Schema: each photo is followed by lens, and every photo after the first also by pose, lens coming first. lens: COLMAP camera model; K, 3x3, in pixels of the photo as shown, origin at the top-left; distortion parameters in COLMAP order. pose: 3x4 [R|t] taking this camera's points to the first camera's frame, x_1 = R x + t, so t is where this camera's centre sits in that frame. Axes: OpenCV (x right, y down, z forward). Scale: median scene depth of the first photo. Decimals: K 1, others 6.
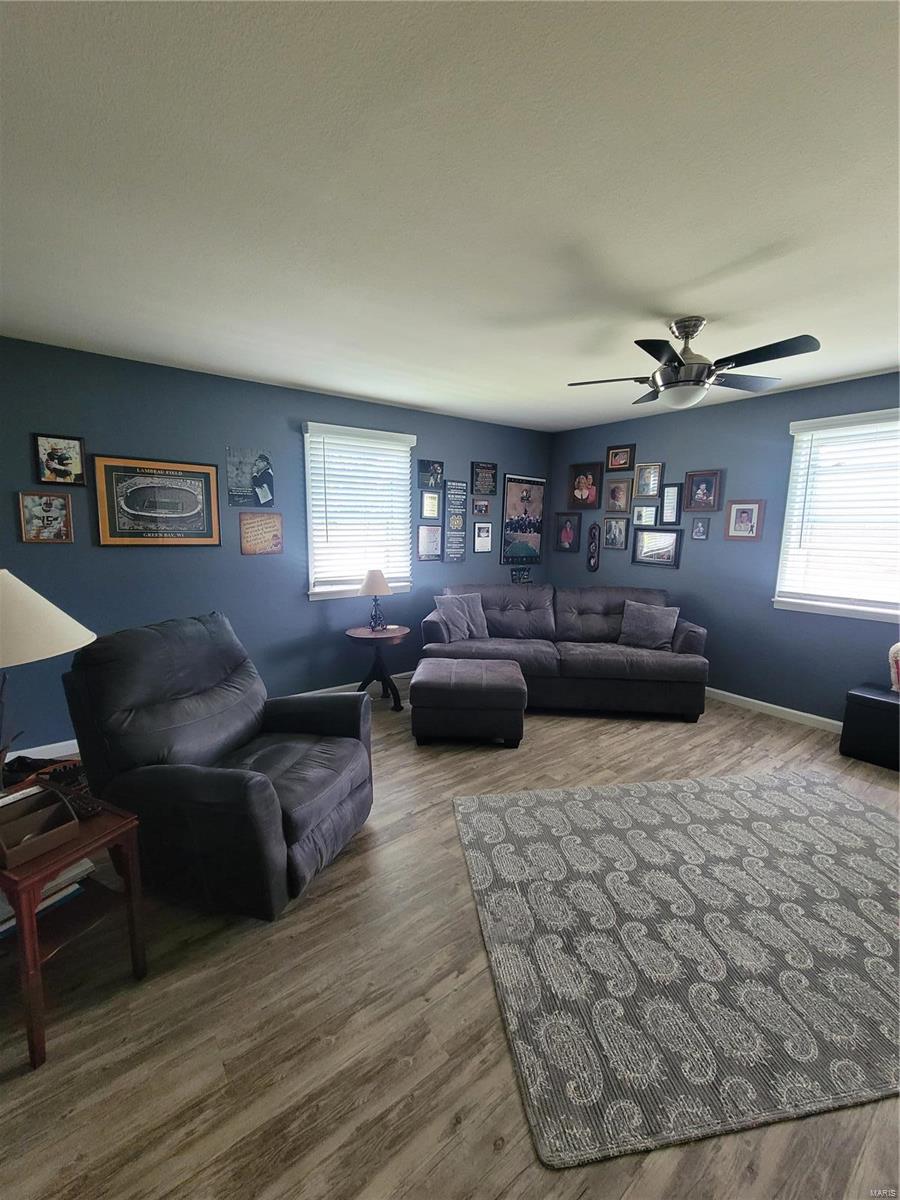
lens RADIAL K [[488.4, 0, 444.2], [0, 488.4, 596.1], [0, 0, 1]] dist [0.001764, -0.001358]
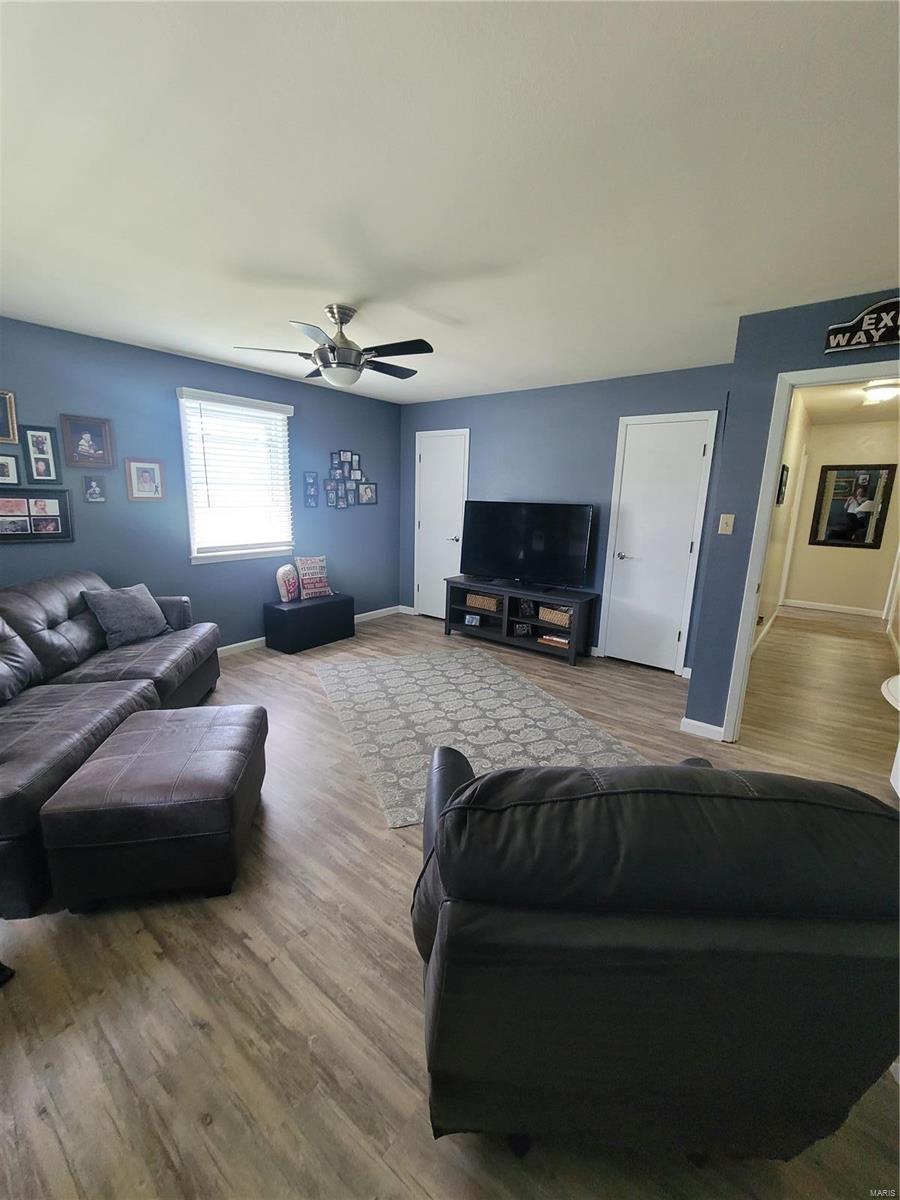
lens RADIAL K [[488.4, 0, 444.9], [0, 488.4, 598.1], [0, 0, 1]] dist [0.001764, -0.001358]
pose [[-0.244355, -0.221703, 0.944001, -0.776726], [0.120347, 0.959052, 0.256389, -0.181278], [-0.962189, 0.176258, -0.207668, 1.126419]]
